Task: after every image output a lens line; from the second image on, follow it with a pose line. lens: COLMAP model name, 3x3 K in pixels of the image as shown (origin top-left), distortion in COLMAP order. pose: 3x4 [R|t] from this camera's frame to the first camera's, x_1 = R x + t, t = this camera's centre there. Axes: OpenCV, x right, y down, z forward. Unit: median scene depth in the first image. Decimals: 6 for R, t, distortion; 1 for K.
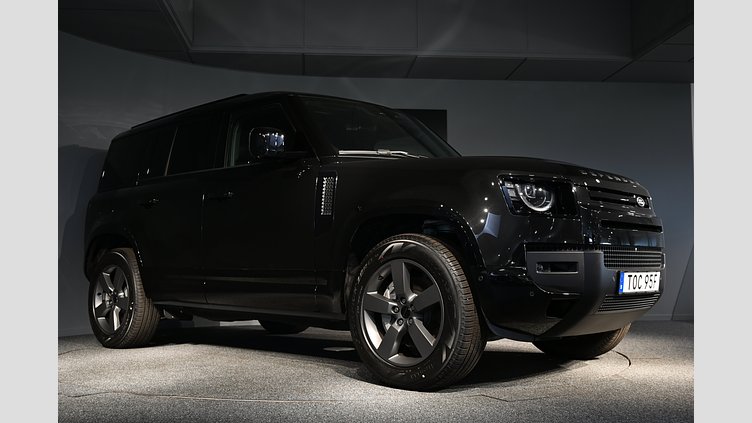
lens RADIAL K [[866.2, 0, 383.6], [0, 866.2, 205.1], [0, 0, 1]] dist [0.021782, 0.000000]
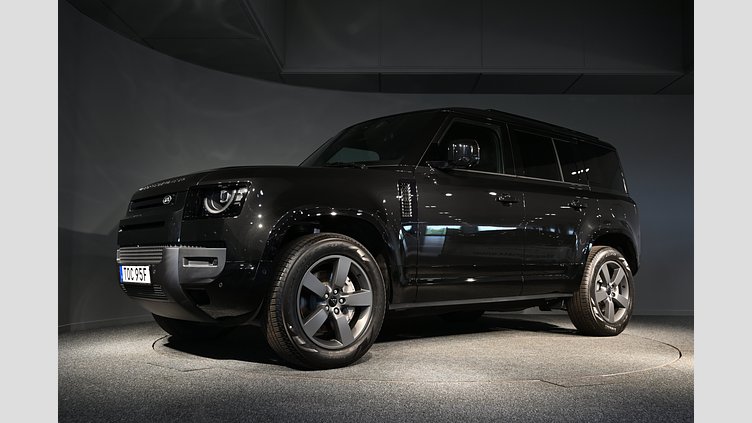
lens RADIAL K [[771.6, 0, 371.7], [0, 771.6, 208.1], [0, 0, 1]] dist [0.018167, 0.000000]
pose [[0.993274, 0.003649, -0.115731, 0.013028], [-0.003558, 0.999993, 0.001000, -0.000058], [0.115734, -0.000581, 0.993280, -0.000105]]
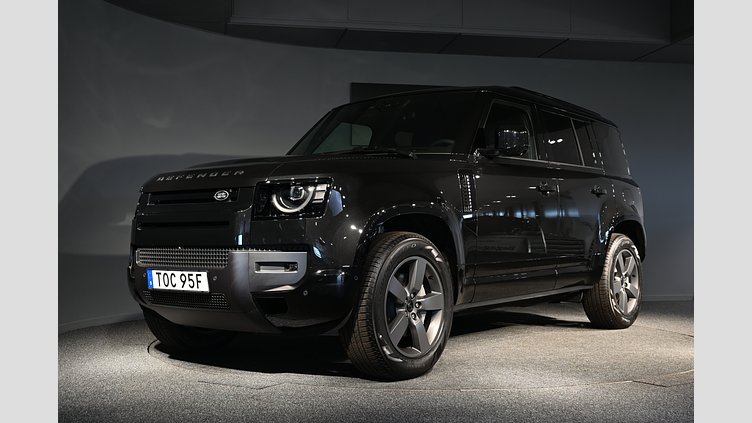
lens RADIAL K [[985.3, 0, 376.2], [0, 985.3, 215.5], [0, 0, 1]] dist [0.026278, 0.000000]
pose [[0.991839, 0.004180, 0.127431, -0.192599], [-0.011971, 0.998101, 0.060428, -0.033059], [-0.126937, -0.061460, 0.990005, -0.097656]]
